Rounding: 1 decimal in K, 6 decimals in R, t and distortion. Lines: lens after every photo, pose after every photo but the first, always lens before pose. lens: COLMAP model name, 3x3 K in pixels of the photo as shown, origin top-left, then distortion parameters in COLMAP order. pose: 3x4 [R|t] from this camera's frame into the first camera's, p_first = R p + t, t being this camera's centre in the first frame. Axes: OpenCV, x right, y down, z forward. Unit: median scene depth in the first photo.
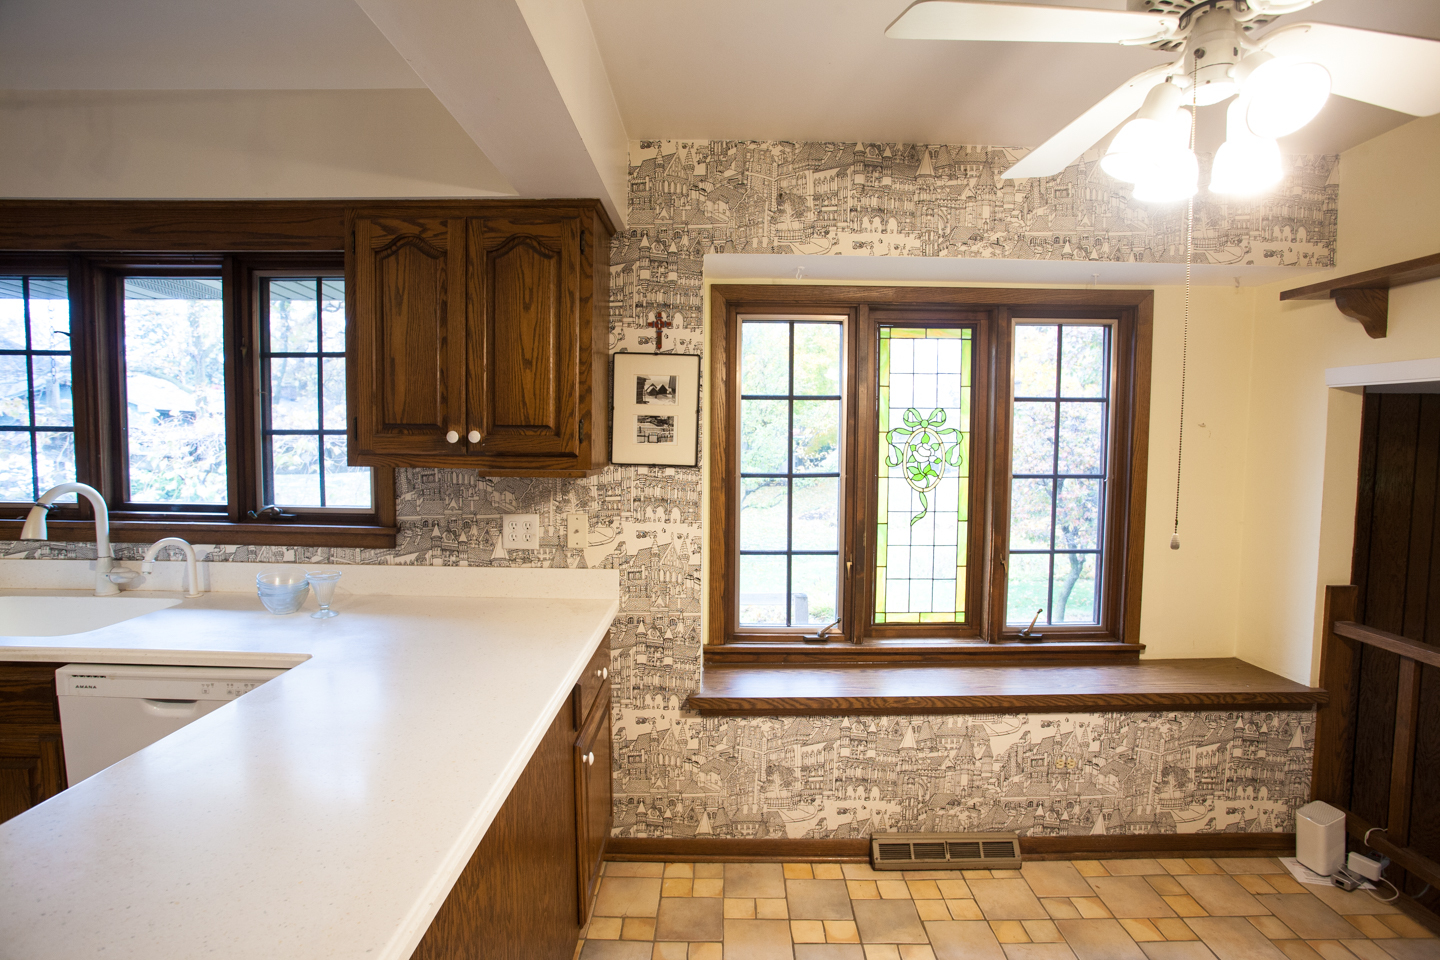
lens RADIAL K [[696.2, 0, 722.7], [0, 696.2, 491.0], [0, 0, 1]] dist [-0.085155, 0.036432]
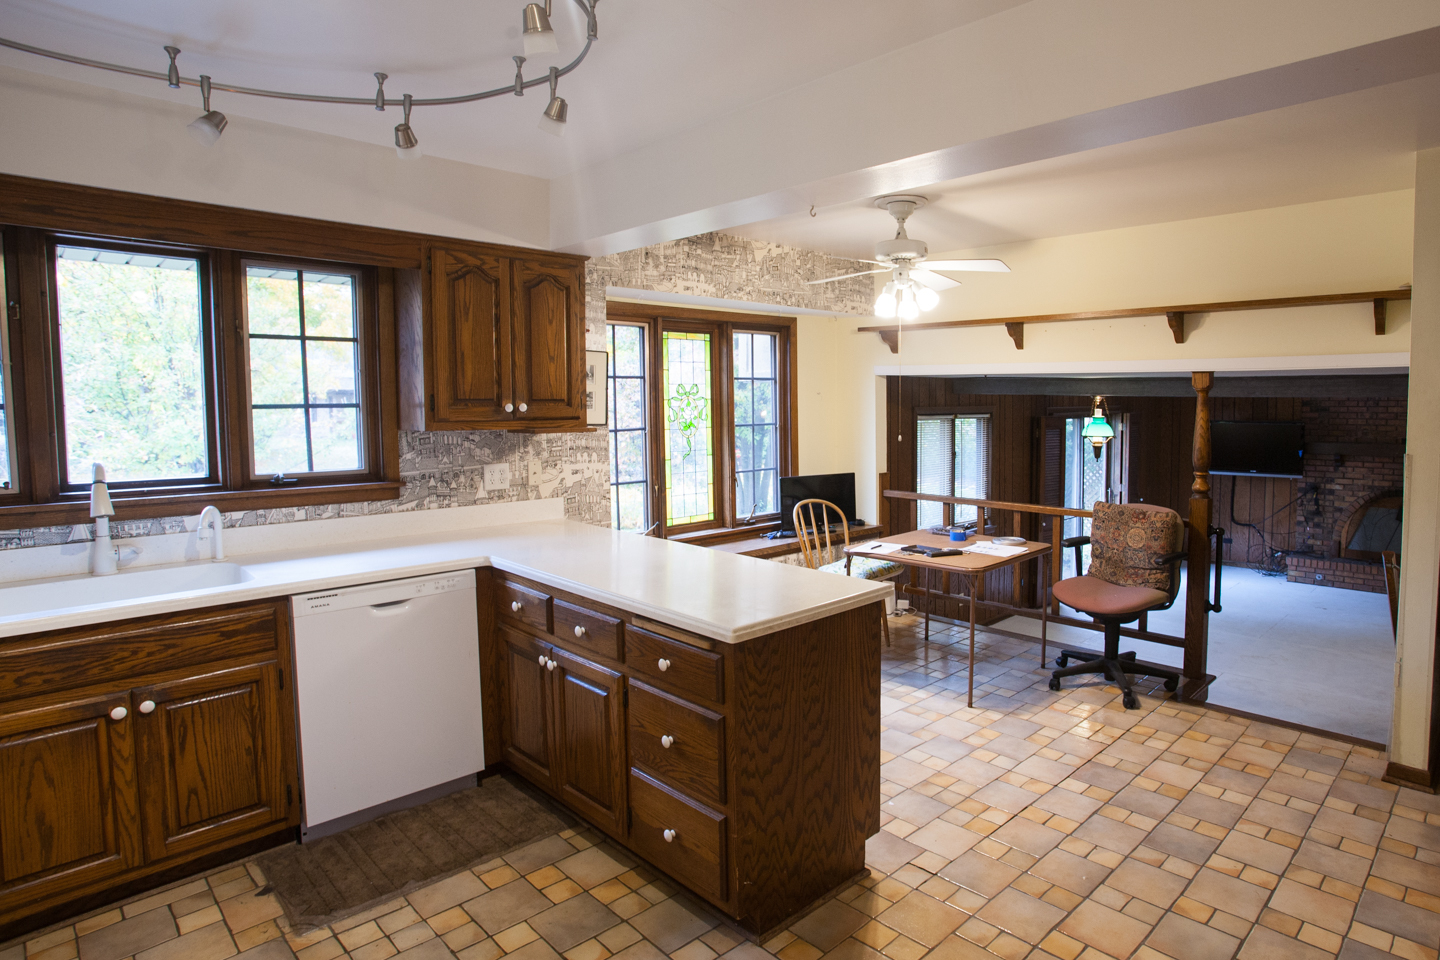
lens RADIAL K [[807.7, 0, 775.2], [0, 807.7, 457.6], [0, 0, 1]] dist [-0.054582, 0.001904]
pose [[0.712077, -0.061477, 0.699405, -1.001690], [0.064793, 0.997662, 0.021726, 0.022455], [-0.699105, 0.029846, 0.714396, -0.514370]]
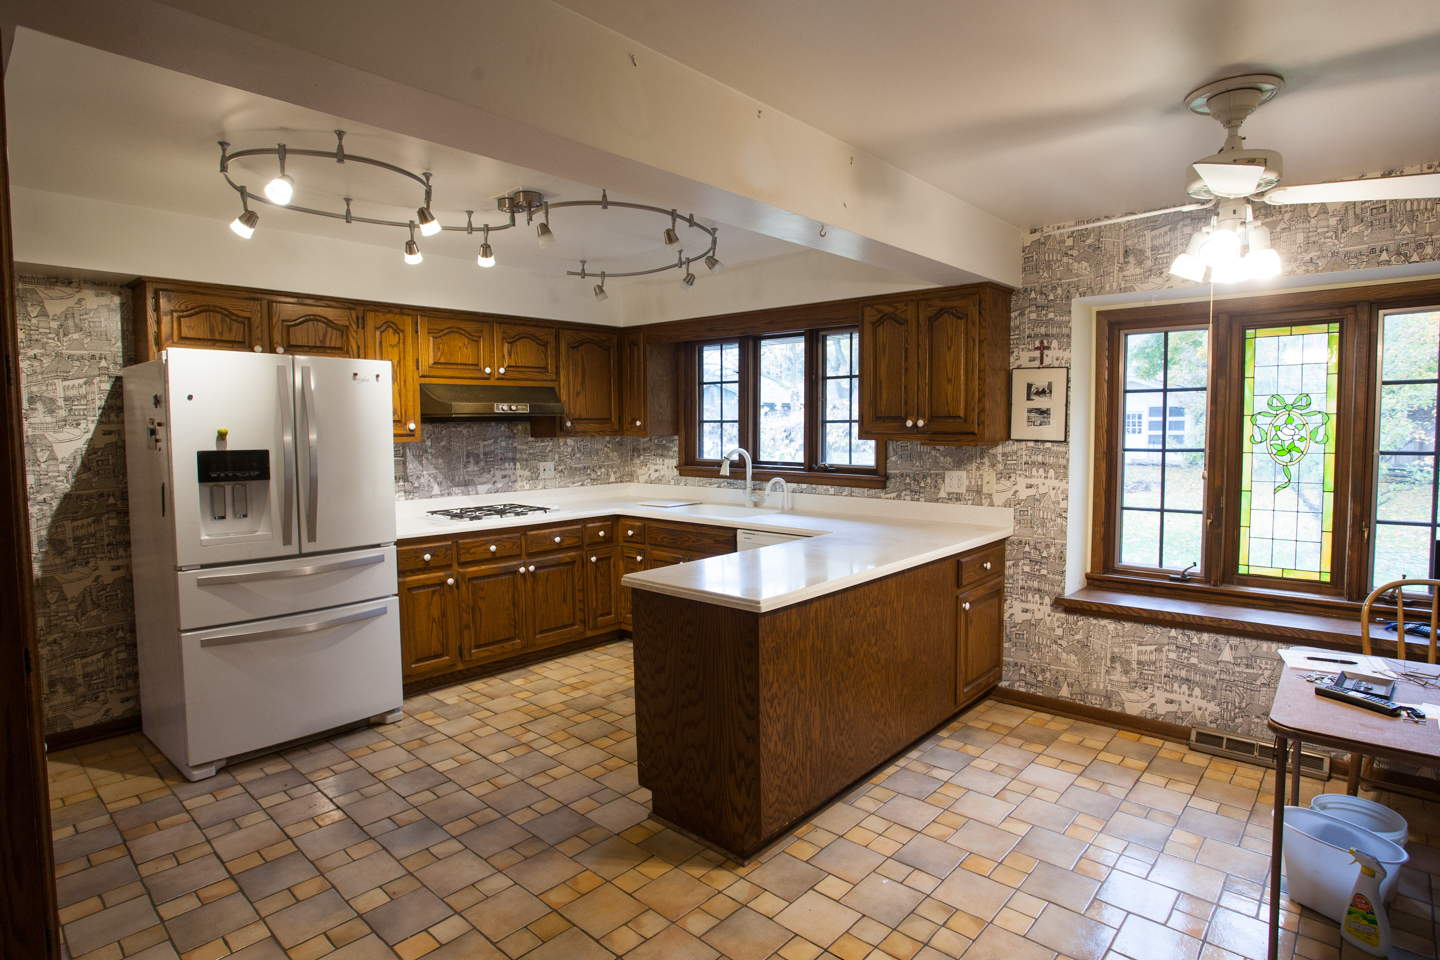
lens RADIAL K [[745.2, 0, 758.9], [0, 745.2, 468.5], [0, 0, 1]] dist [-0.050293, 0.001005]
pose [[0.759867, 0.024688, -0.649609, 0.483871], [-0.035681, 0.999356, -0.003758, 0.050928], [0.649098, 0.026035, 0.760259, -0.614924]]
